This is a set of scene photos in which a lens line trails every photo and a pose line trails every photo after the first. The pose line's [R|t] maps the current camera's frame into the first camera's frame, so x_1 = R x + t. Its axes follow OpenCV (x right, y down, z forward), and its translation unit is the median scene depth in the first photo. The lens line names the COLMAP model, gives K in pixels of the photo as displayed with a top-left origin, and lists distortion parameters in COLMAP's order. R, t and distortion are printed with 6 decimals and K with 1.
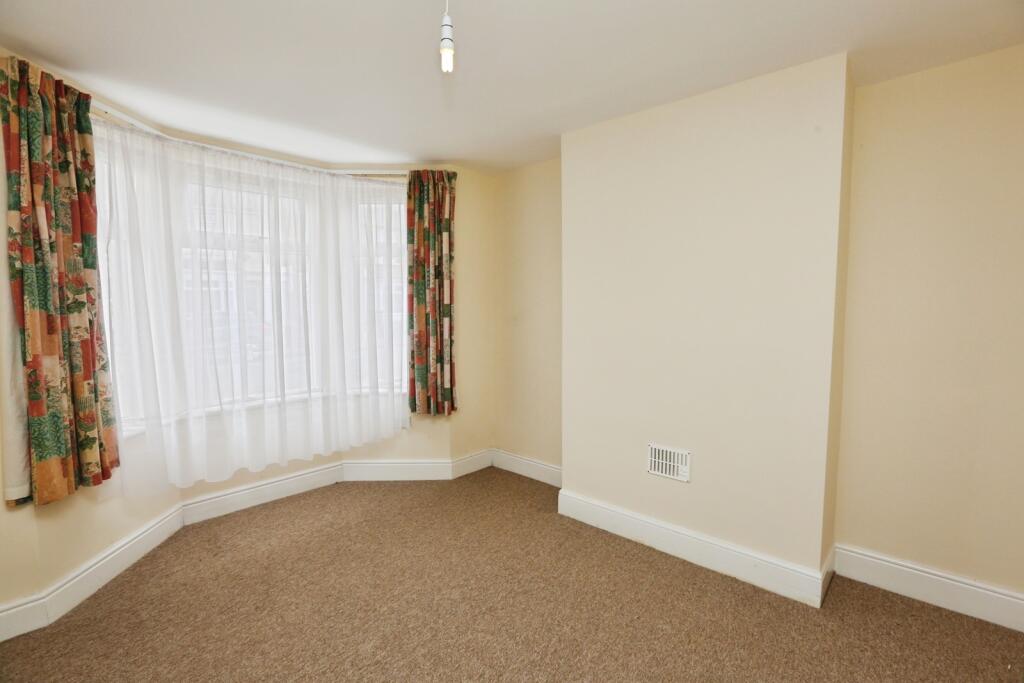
lens RADIAL K [[466.6, 0, 510.4], [0, 466.6, 342.0], [0, 0, 1]] dist [-0.000732, 0.000438]
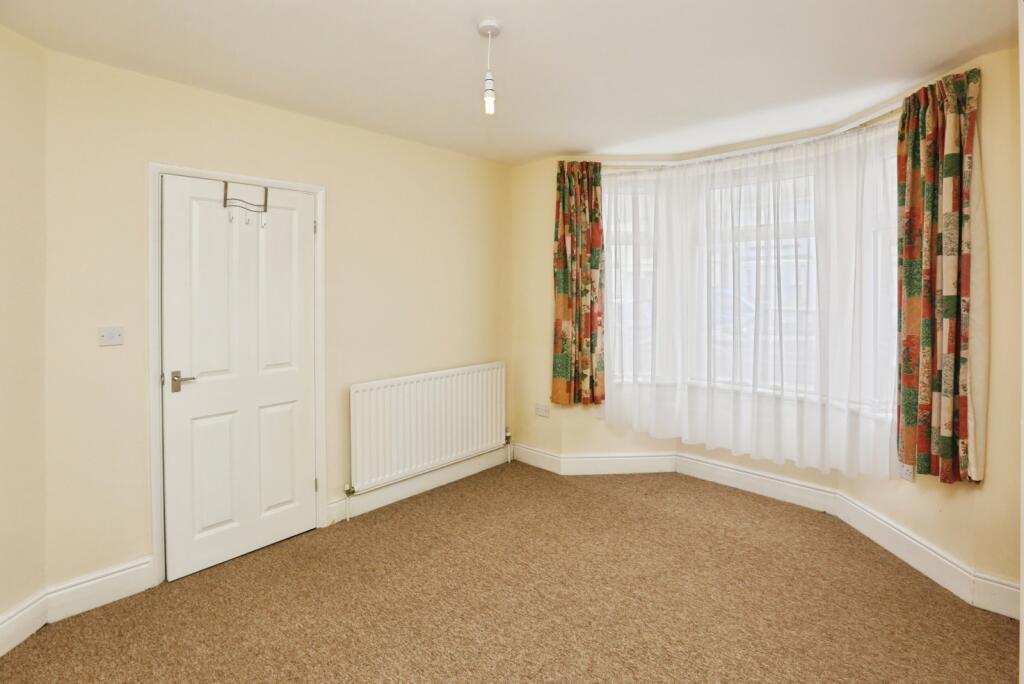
lens RADIAL K [[487.3, 0, 505.4], [0, 487.3, 294.6], [0, 0, 1]] dist [-0.061401, 0.022998]
pose [[-0.012985, 0.017322, -0.999766, 0.738472], [-0.084173, 0.996282, 0.018355, -0.072147], [0.996367, 0.084392, -0.011479, 0.693760]]
